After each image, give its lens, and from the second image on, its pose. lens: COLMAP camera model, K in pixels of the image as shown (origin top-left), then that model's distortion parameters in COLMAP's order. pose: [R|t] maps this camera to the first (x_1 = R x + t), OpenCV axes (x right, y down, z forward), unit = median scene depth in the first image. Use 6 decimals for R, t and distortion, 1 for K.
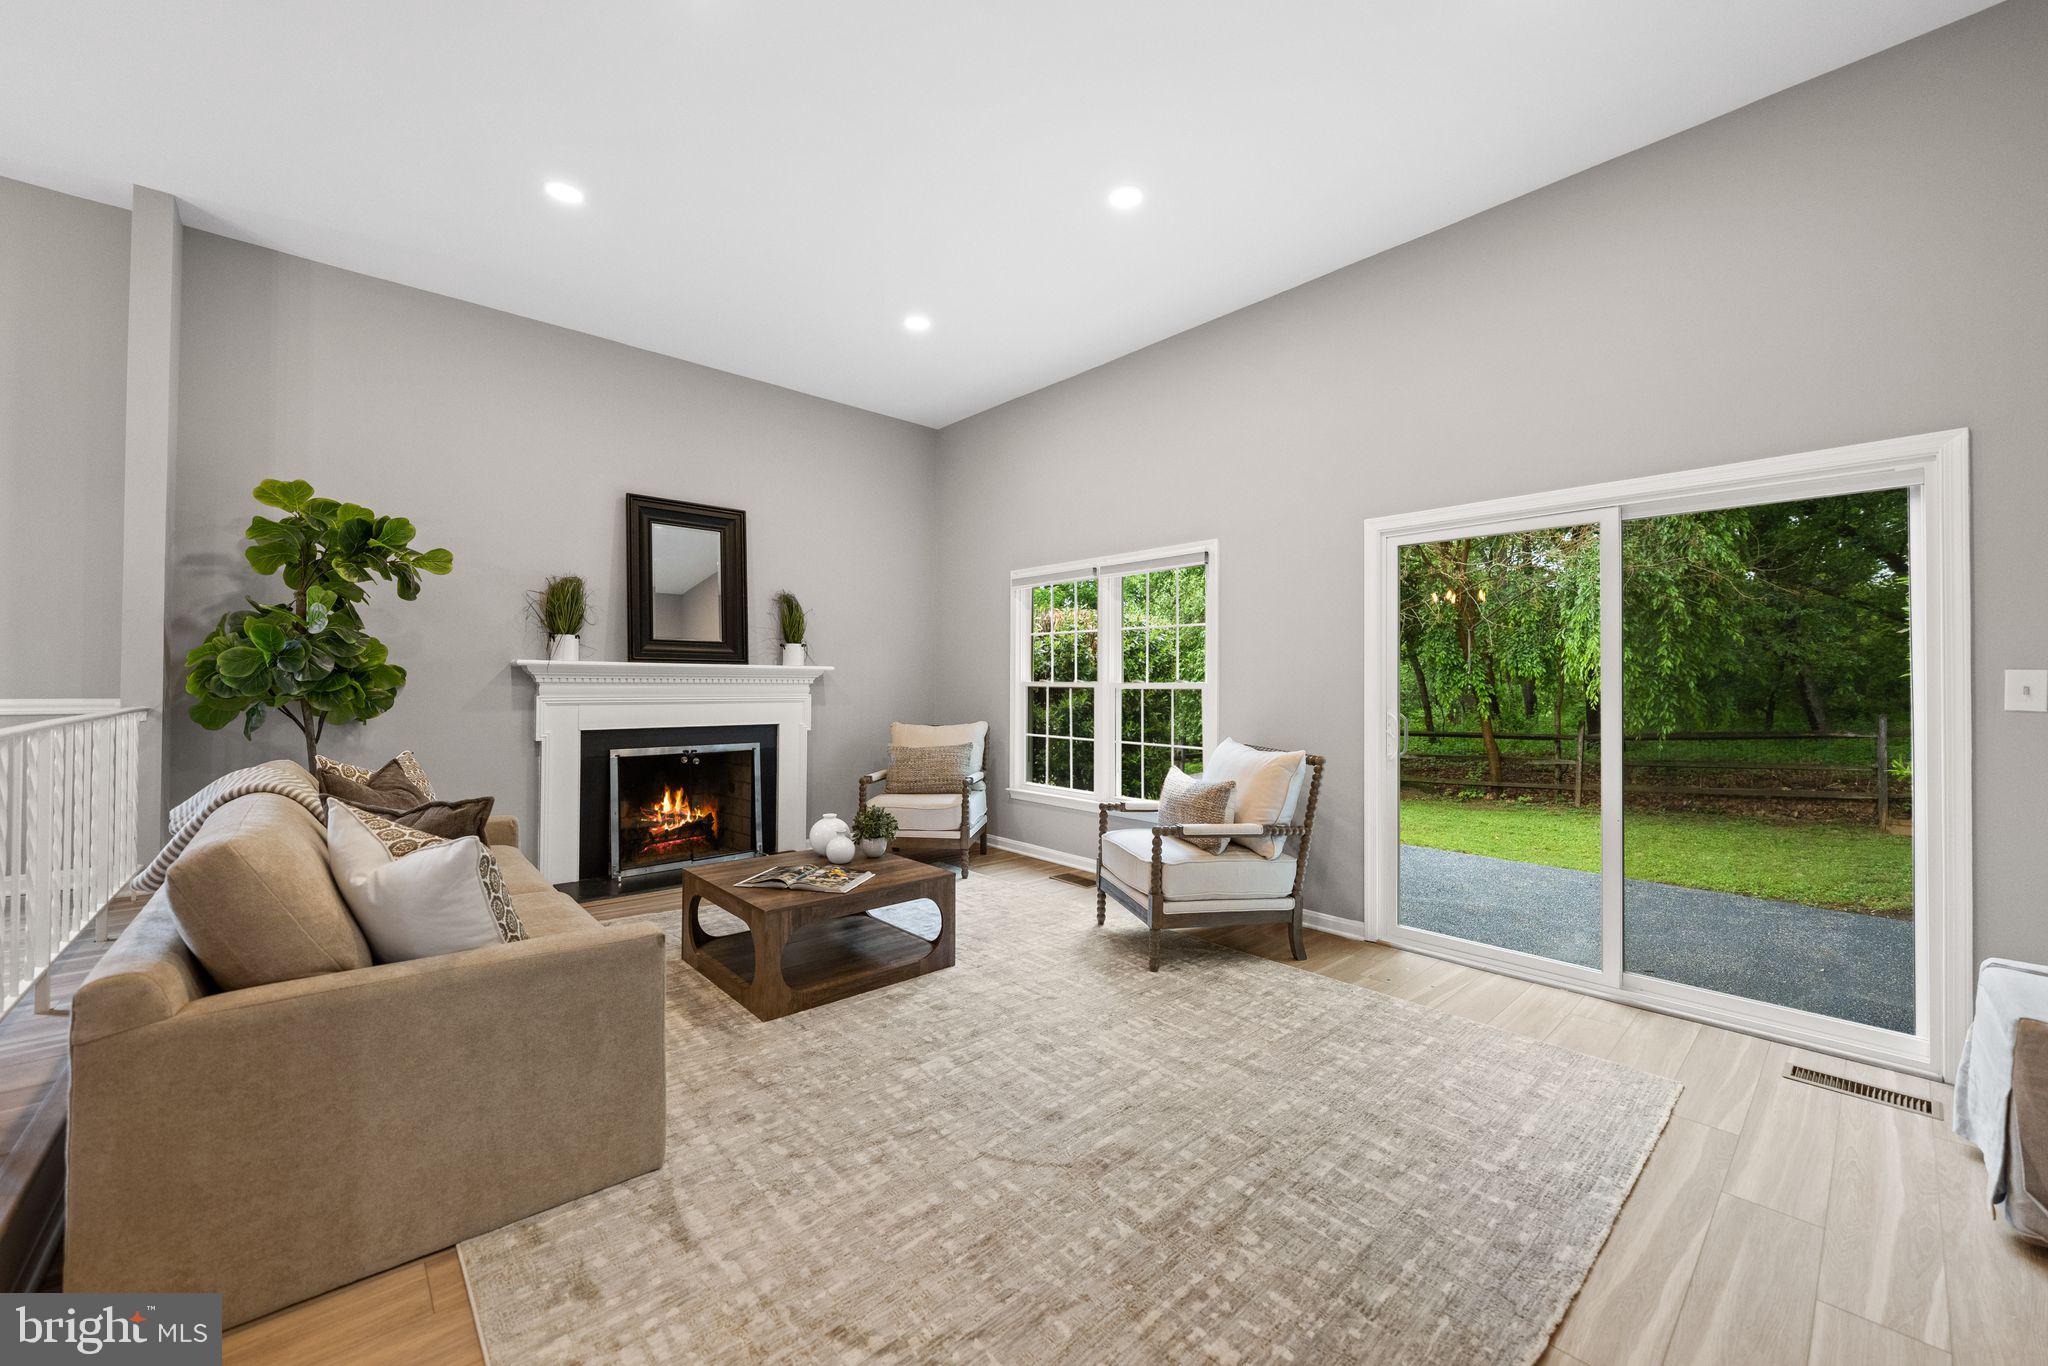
lens RADIAL K [[789.5, 0, 1025.2], [0, 789.5, 676.0], [0, 0, 1]] dist [-0.001691, -0.000538]
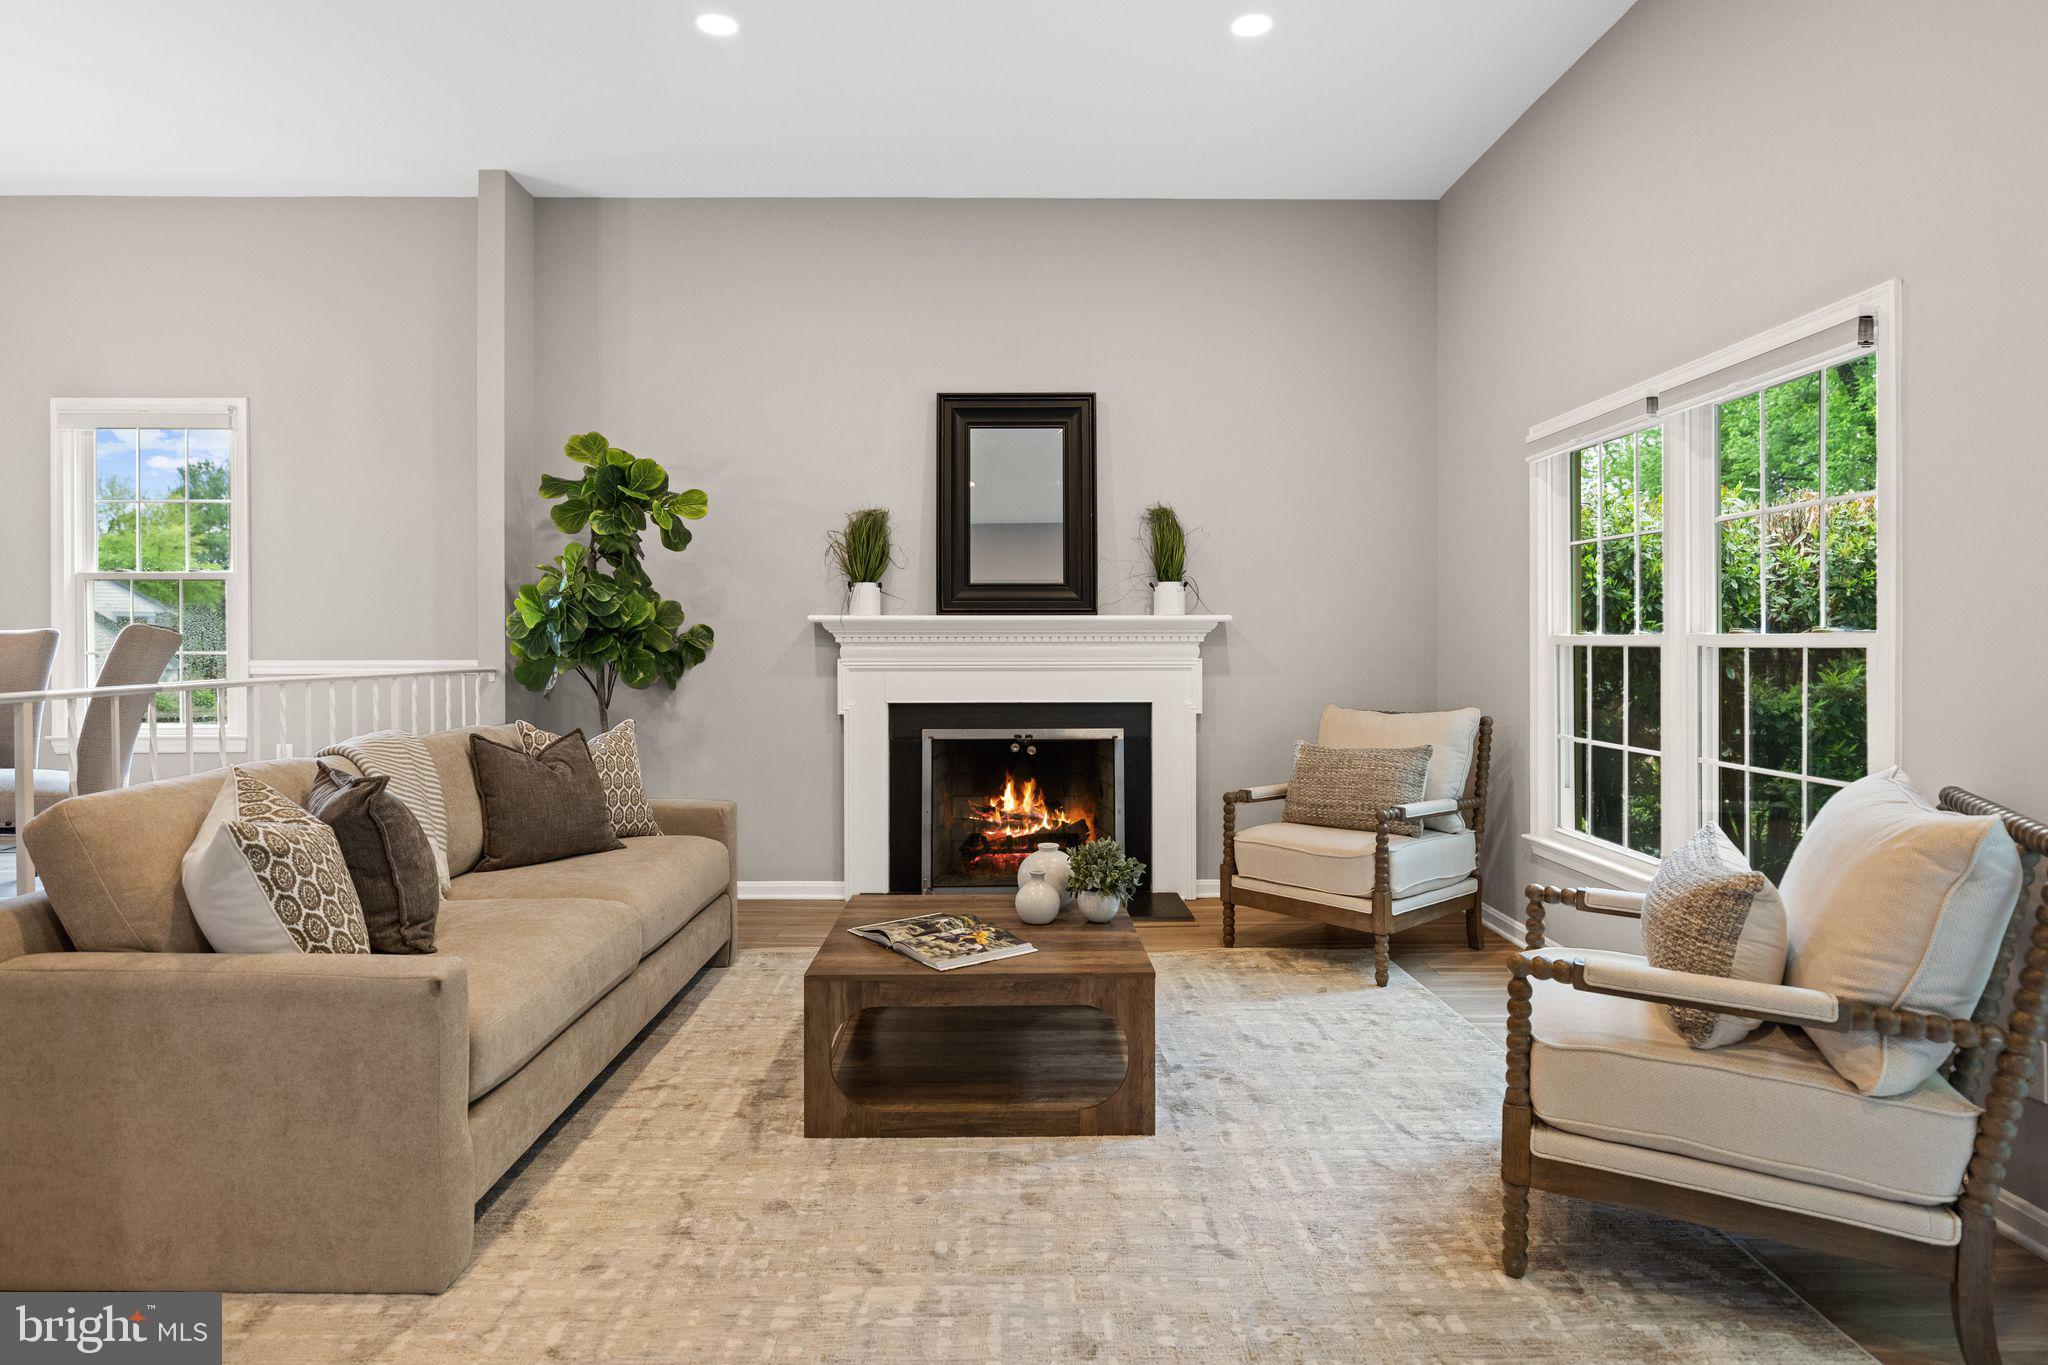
lens RADIAL K [[1116.7, 0, 1003.1], [0, 1116.7, 645.5], [0, 0, 1]] dist [0.001703, -0.000584]
pose [[0.745866, -0.005452, -0.666073, 0.277306], [0.012452, 0.999906, 0.005760, 0.006694], [0.665979, -0.012590, 0.745864, 0.252067]]
